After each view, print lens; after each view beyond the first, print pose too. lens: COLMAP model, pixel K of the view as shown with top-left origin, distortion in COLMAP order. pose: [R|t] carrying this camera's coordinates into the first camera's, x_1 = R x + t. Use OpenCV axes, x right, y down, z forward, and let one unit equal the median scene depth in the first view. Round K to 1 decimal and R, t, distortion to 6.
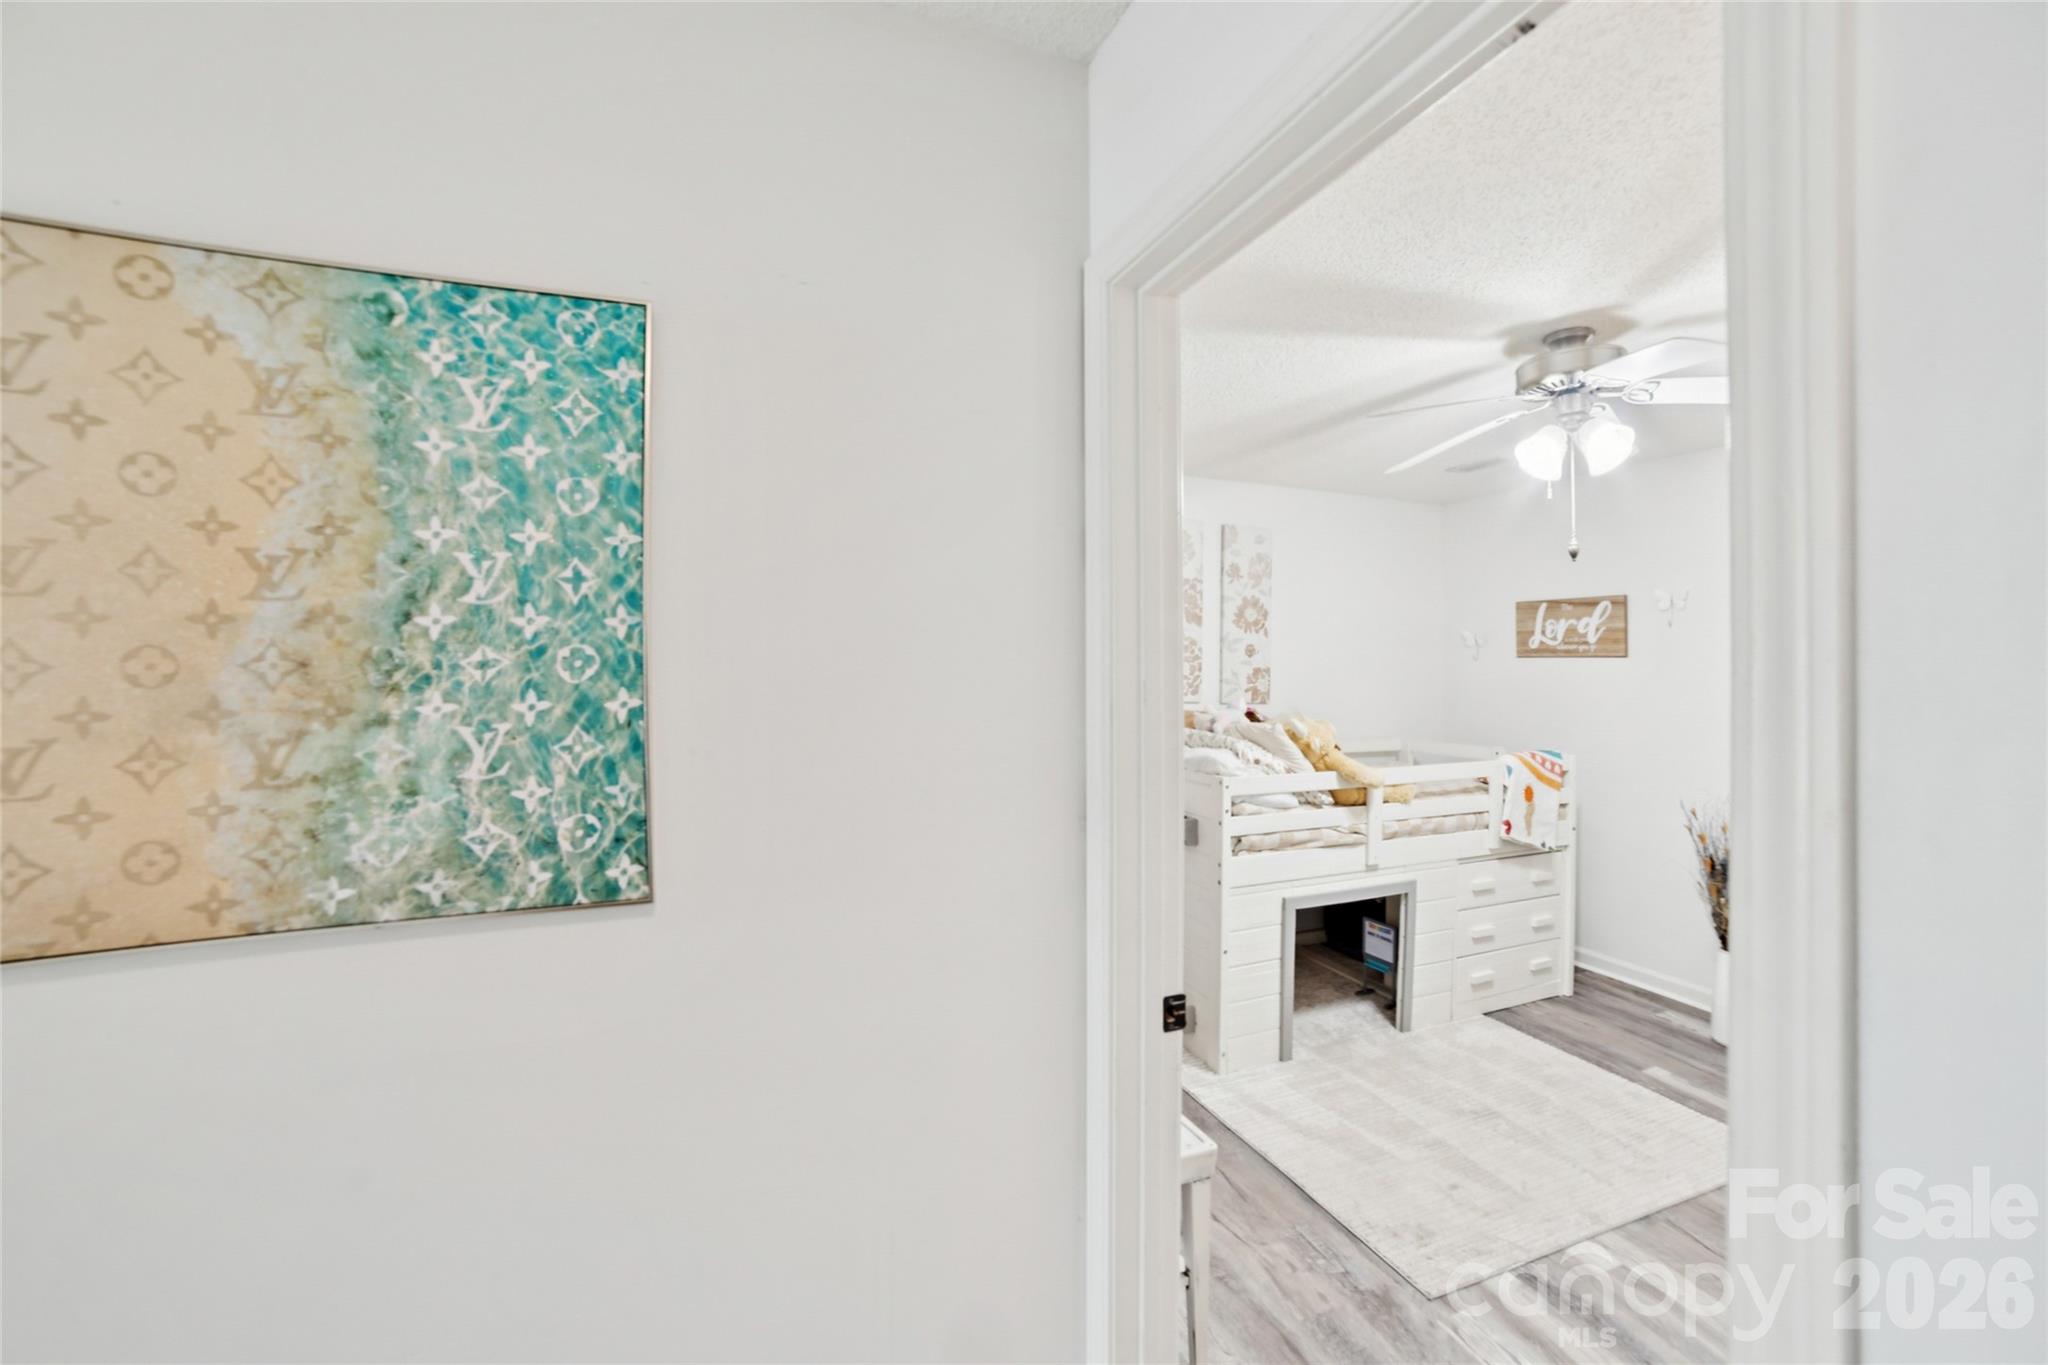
lens RADIAL K [[848.6, 0, 1064.2], [0, 848.6, 688.8], [0, 0, 1]] dist [-0.001304, 0.000114]
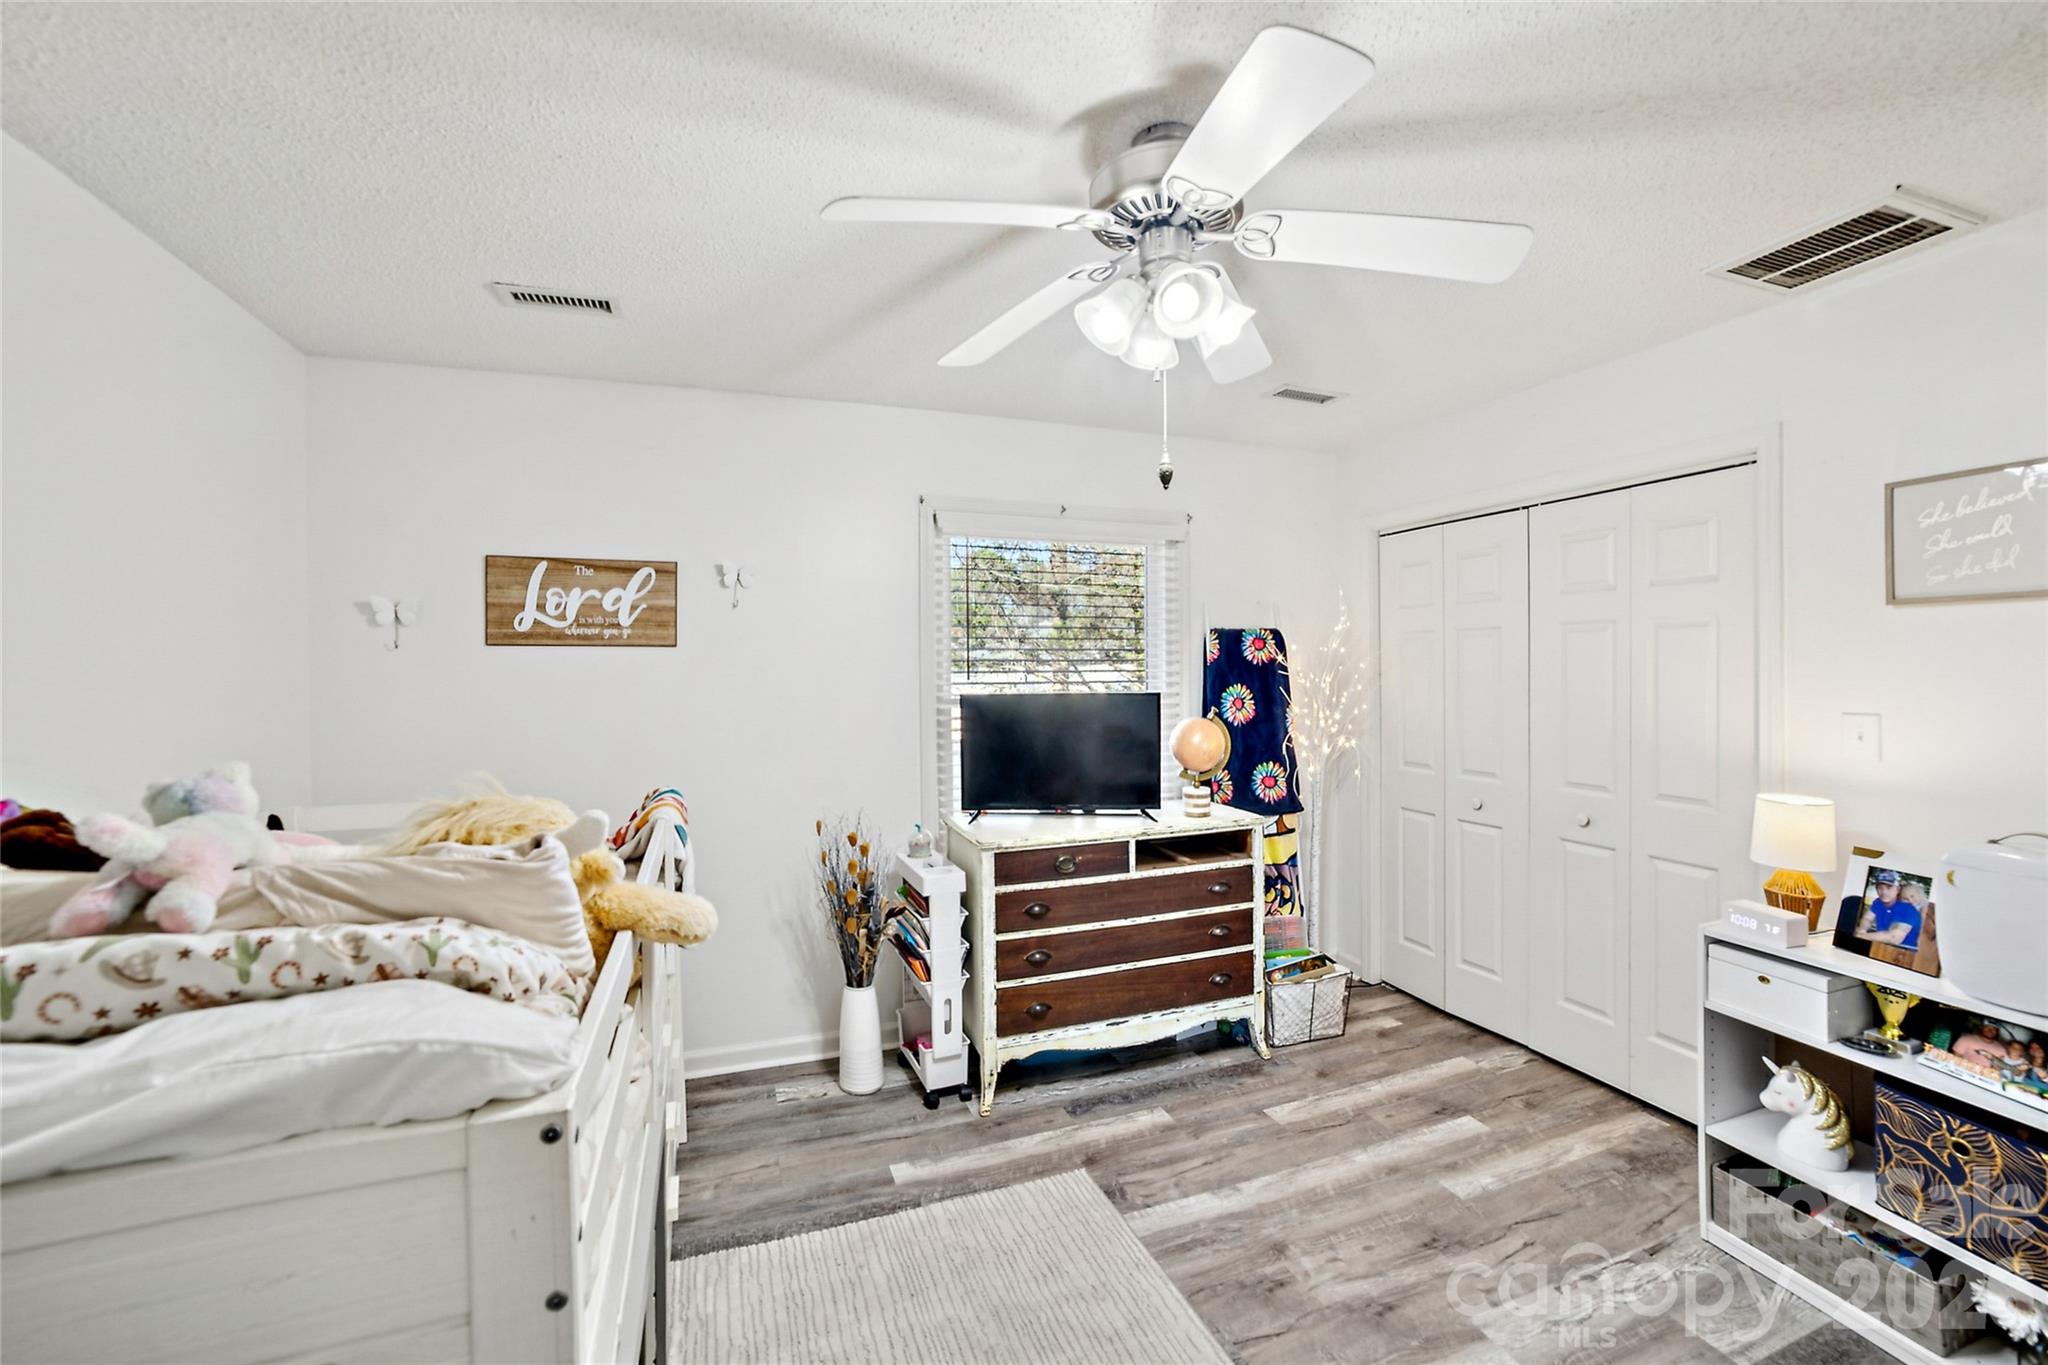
lens RADIAL K [[825.0, 0, 1024.0], [0, 825.0, 682.5], [0, 0, 1]] dist [-0.000684, 0.000015]
pose [[0.073466, -0.020112, 0.997095, -0.033850], [0.035874, 0.999203, 0.017511, -0.007397], [-0.996652, 0.034483, 0.074129, 0.622481]]
